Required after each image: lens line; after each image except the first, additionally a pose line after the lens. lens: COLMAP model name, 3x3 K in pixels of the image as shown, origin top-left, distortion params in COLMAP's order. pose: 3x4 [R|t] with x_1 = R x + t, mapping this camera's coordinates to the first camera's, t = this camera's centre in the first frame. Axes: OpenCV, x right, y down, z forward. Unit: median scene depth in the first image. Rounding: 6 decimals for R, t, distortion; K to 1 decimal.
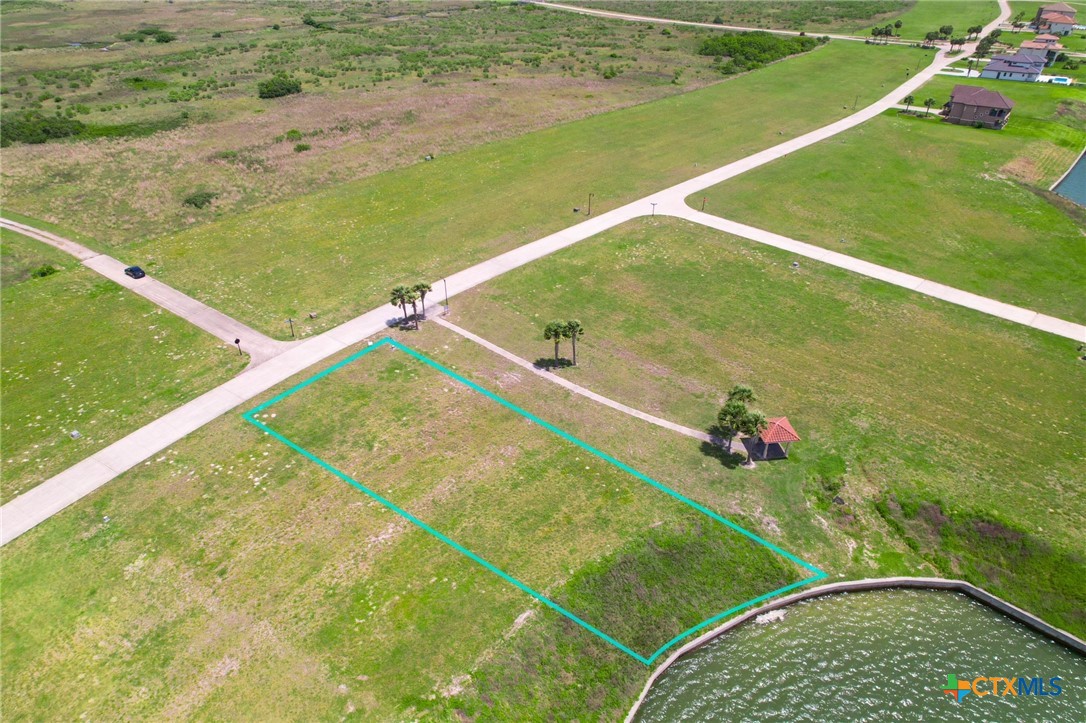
lens RADIAL K [[698.3, 0, 543.0], [0, 698.3, 361.5], [0, 0, 1]] dist [-0.078757, 0.071964]
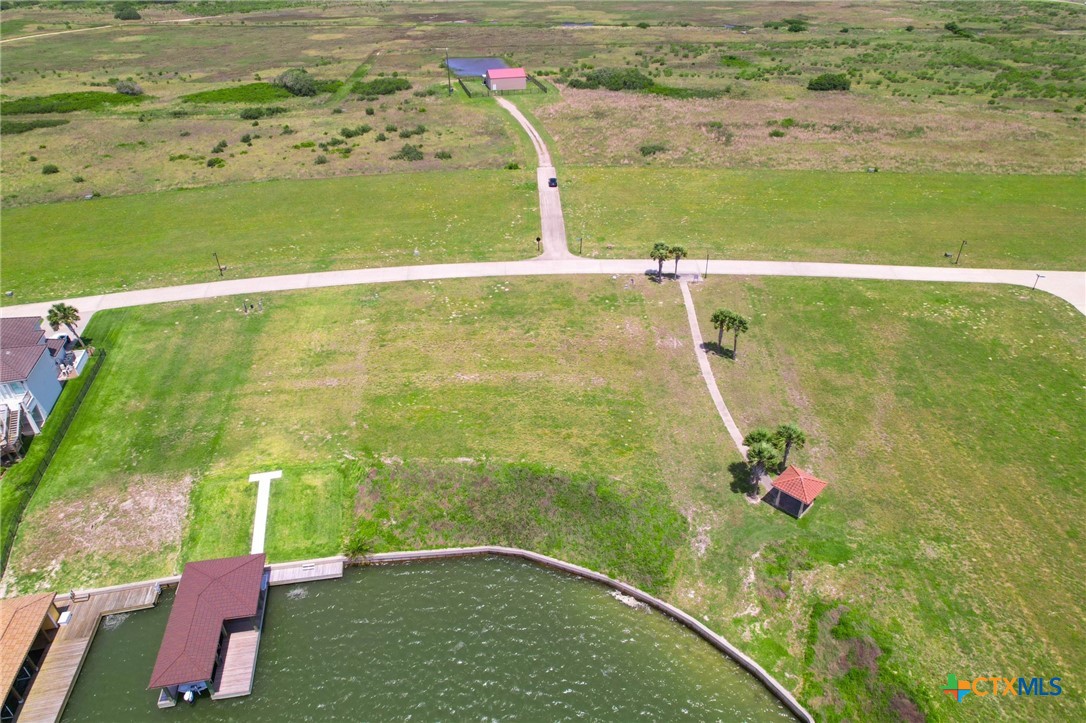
lens RADIAL K [[698.3, 0, 543.0], [0, 698.3, 361.5], [0, 0, 1]] dist [-0.078757, 0.071964]
pose [[0.622957, 0.413185, -0.664231, 0.606143], [-0.412357, 0.895018, 0.170012, -0.055547], [0.664745, 0.167991, 0.727938, 0.082345]]
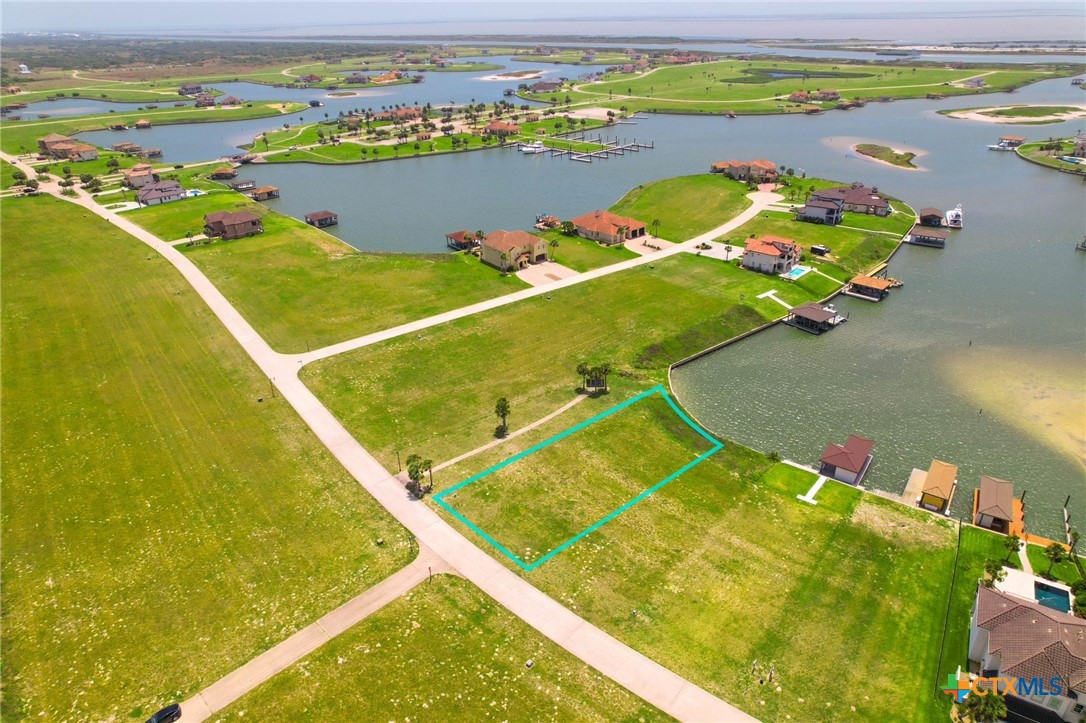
lens RADIAL K [[698.3, 0, 543.0], [0, 698.3, 361.5], [0, 0, 1]] dist [-0.078757, 0.071964]
pose [[0.156717, -0.453143, 0.877554, -1.391836], [0.547335, 0.779459, 0.304744, -0.597142], [-0.822110, 0.432557, 0.370175, 0.314763]]
